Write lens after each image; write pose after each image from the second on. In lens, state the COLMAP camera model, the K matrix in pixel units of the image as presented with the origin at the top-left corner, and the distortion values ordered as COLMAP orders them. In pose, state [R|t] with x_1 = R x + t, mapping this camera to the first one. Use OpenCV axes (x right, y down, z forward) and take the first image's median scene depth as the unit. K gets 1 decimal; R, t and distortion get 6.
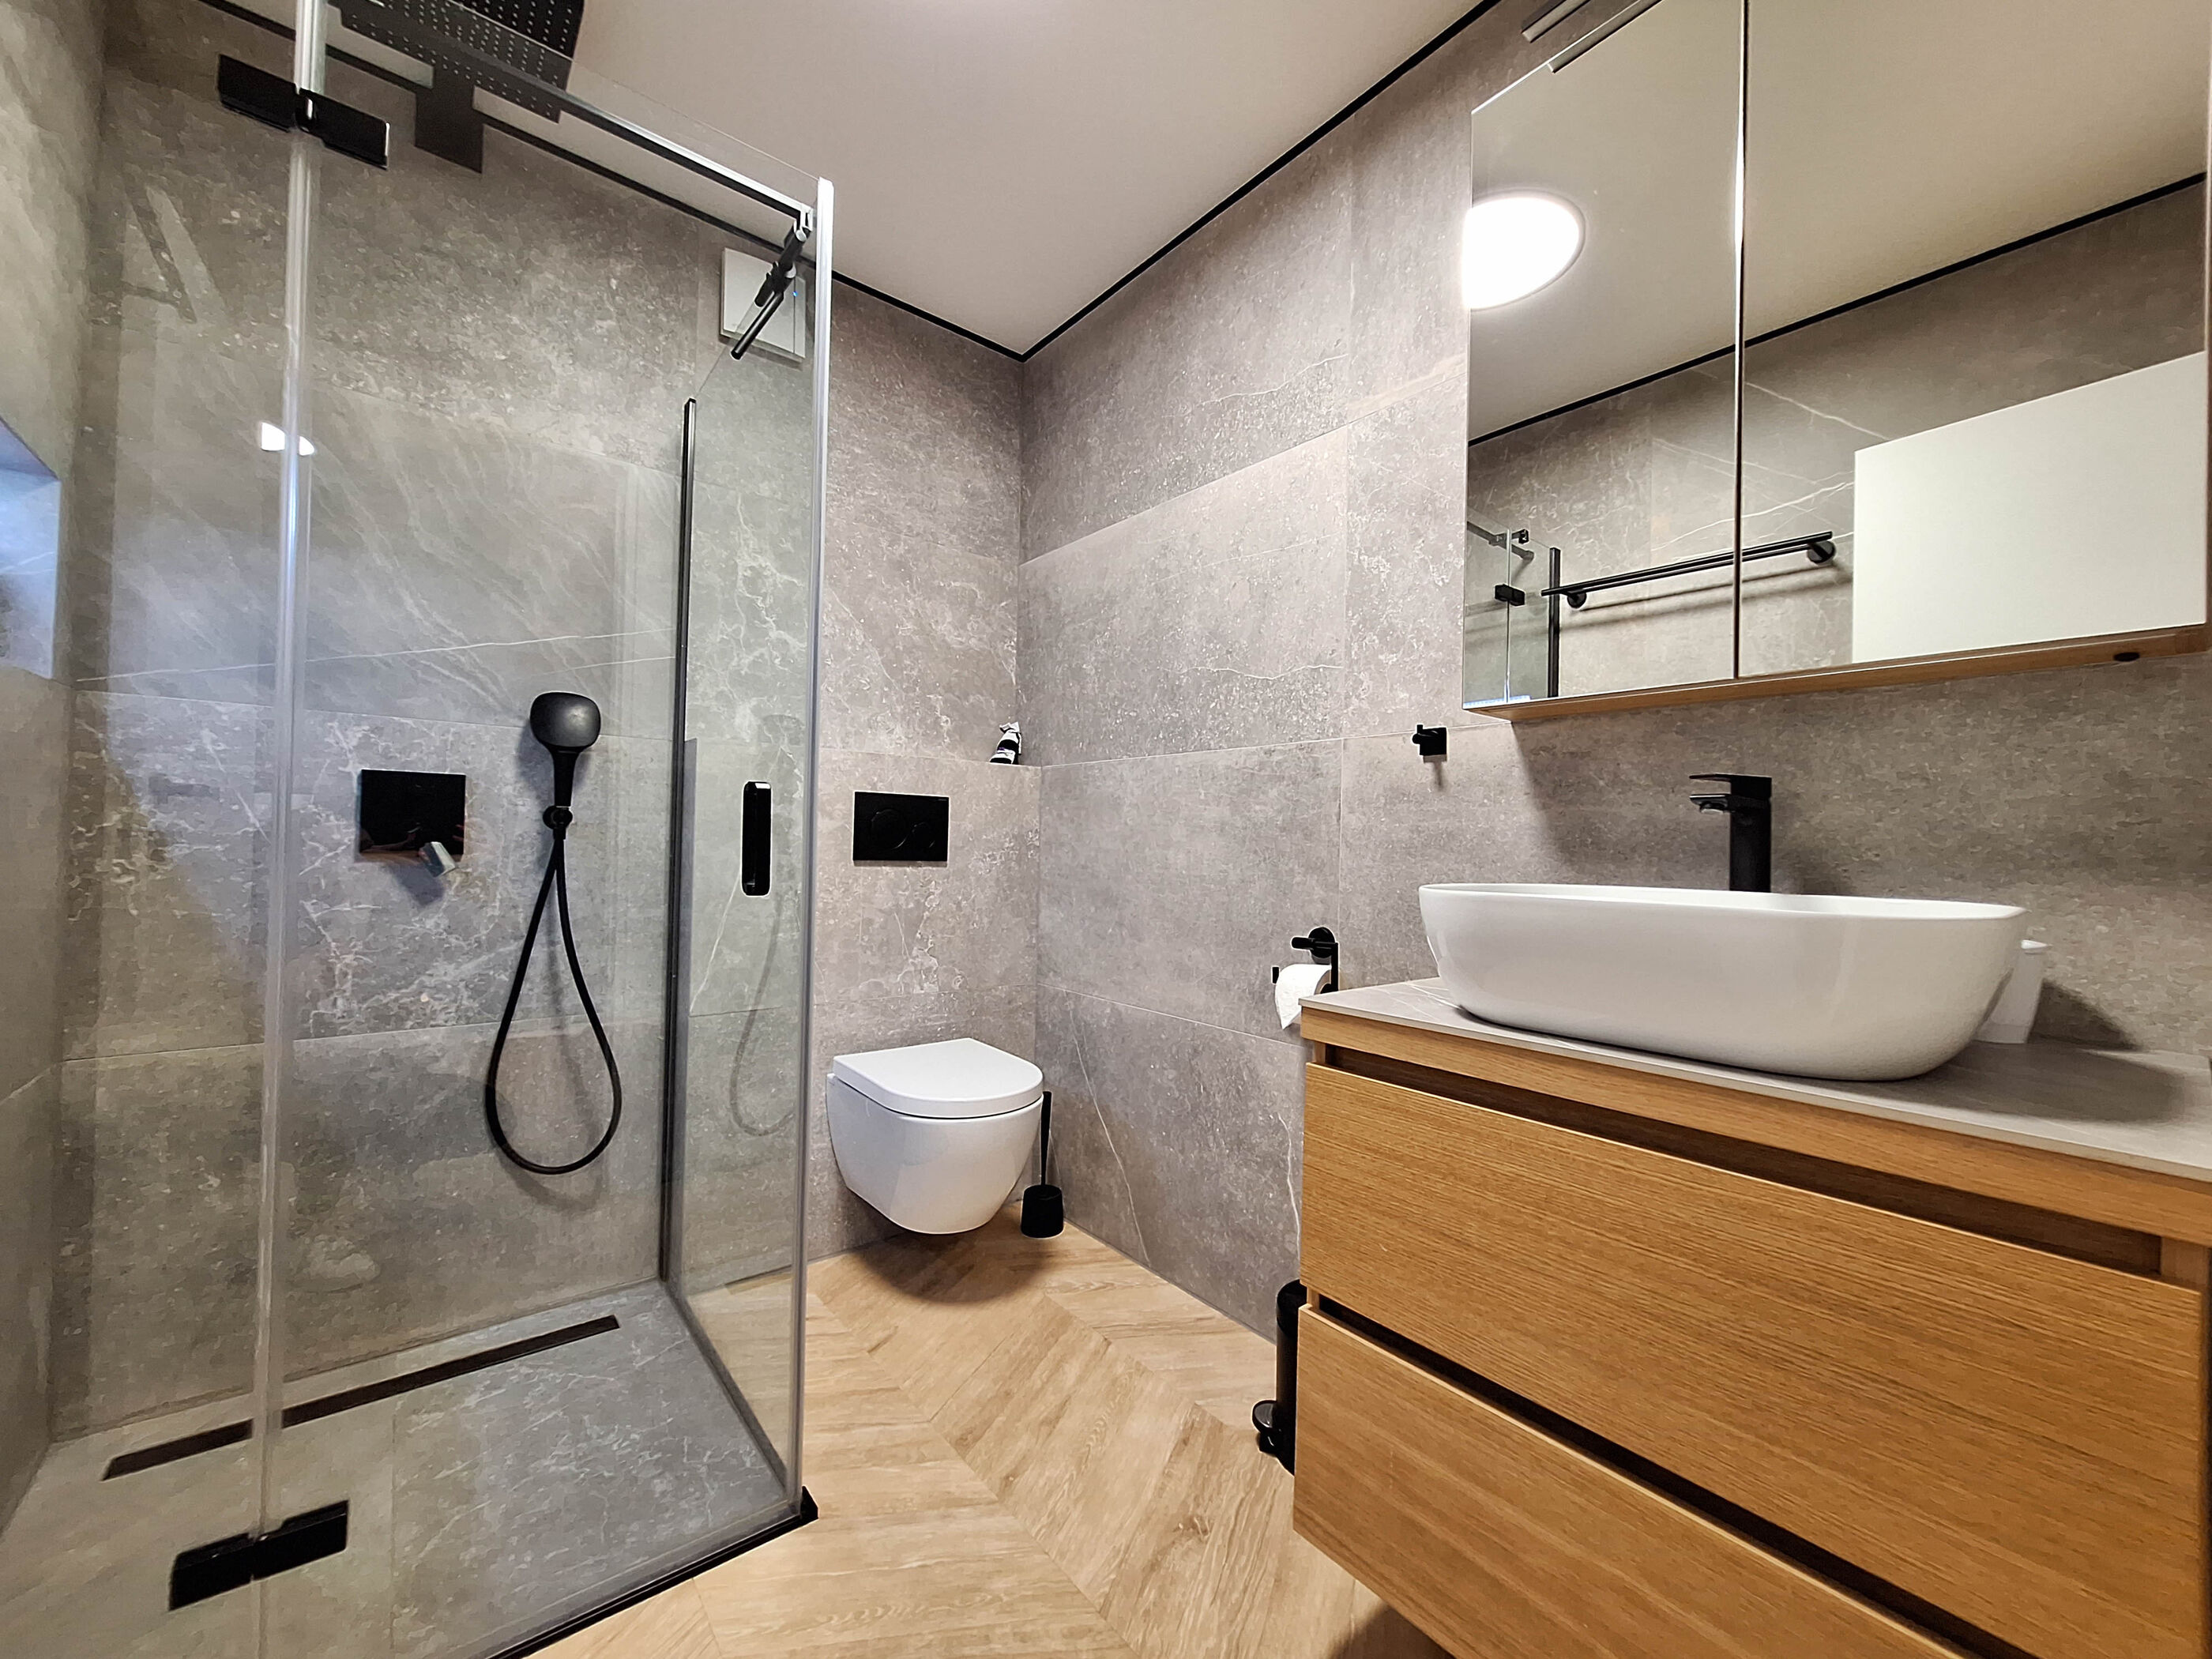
lens RADIAL K [[882.6, 0, 1094.7], [0, 882.6, 838.7], [0, 0, 1]] dist [-0.006078, 0.002261]
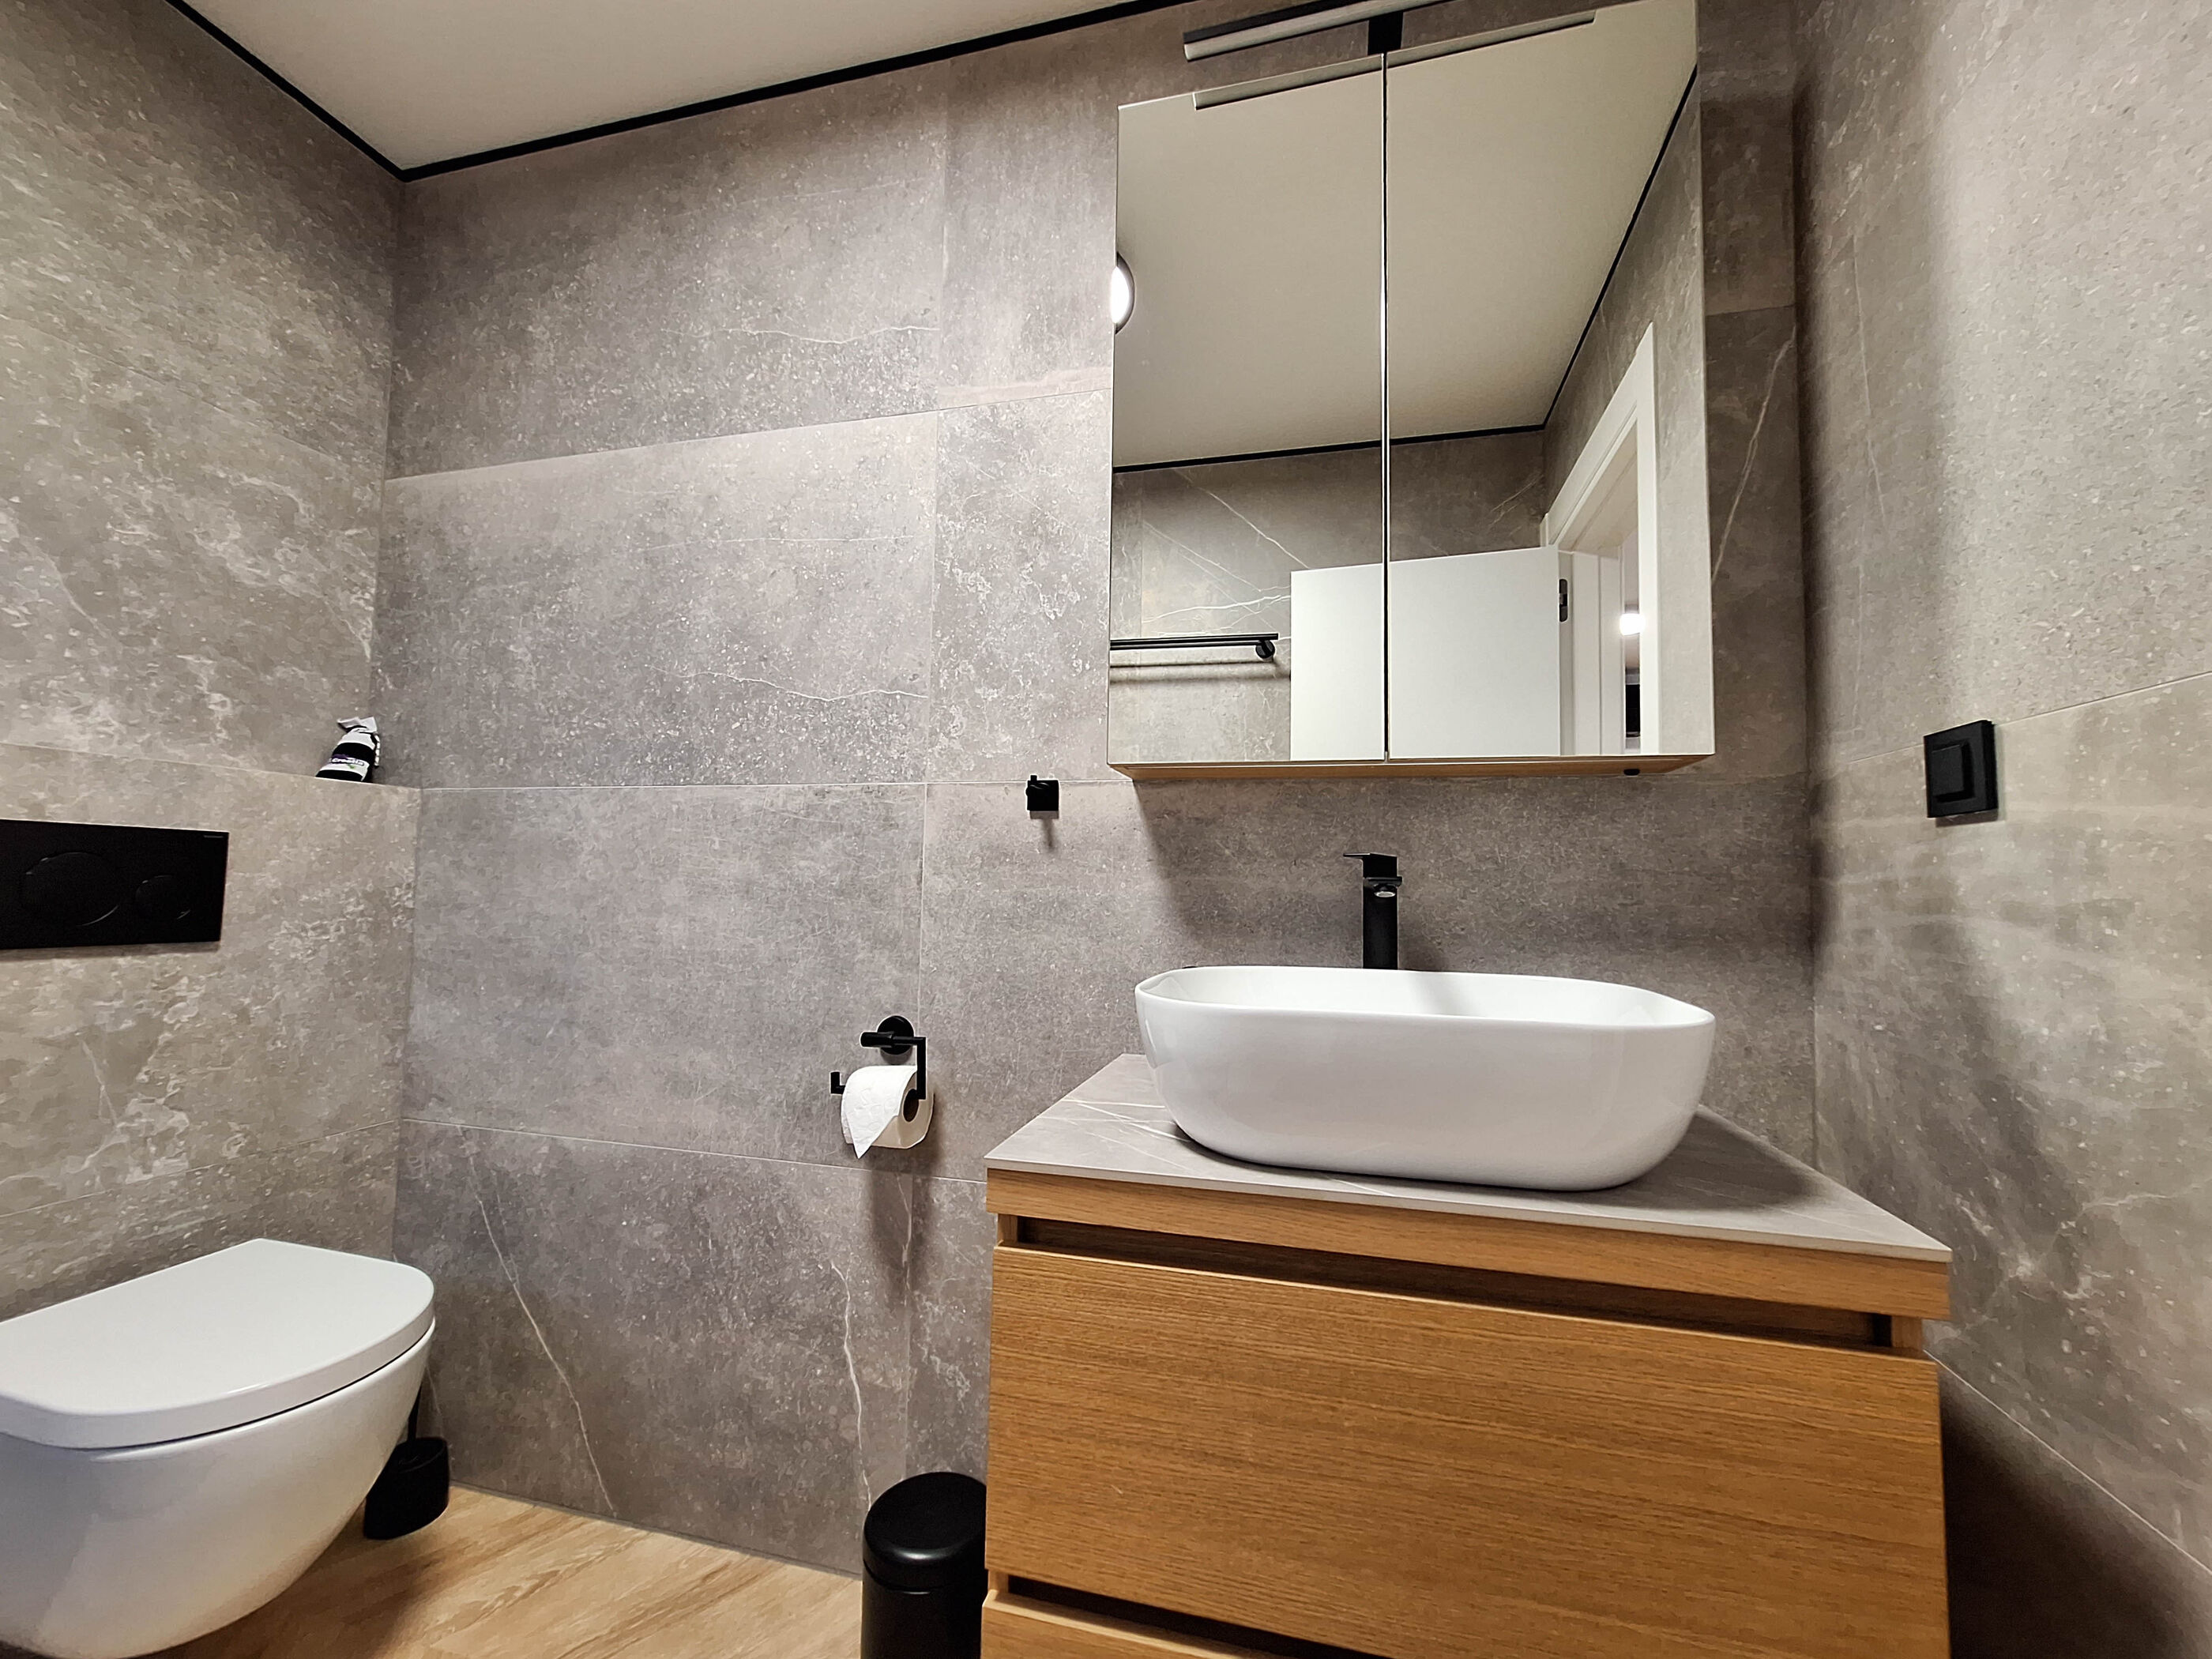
lens RADIAL K [[882.6, 0, 1108.4], [0, 882.6, 834.5], [0, 0, 1]] dist [-0.006078, 0.002261]
pose [[0.787463, 0.025568, 0.615831, -0.087796], [-0.003082, 0.999290, -0.037548, -0.034509], [-0.616354, 0.027670, 0.786983, 0.240277]]
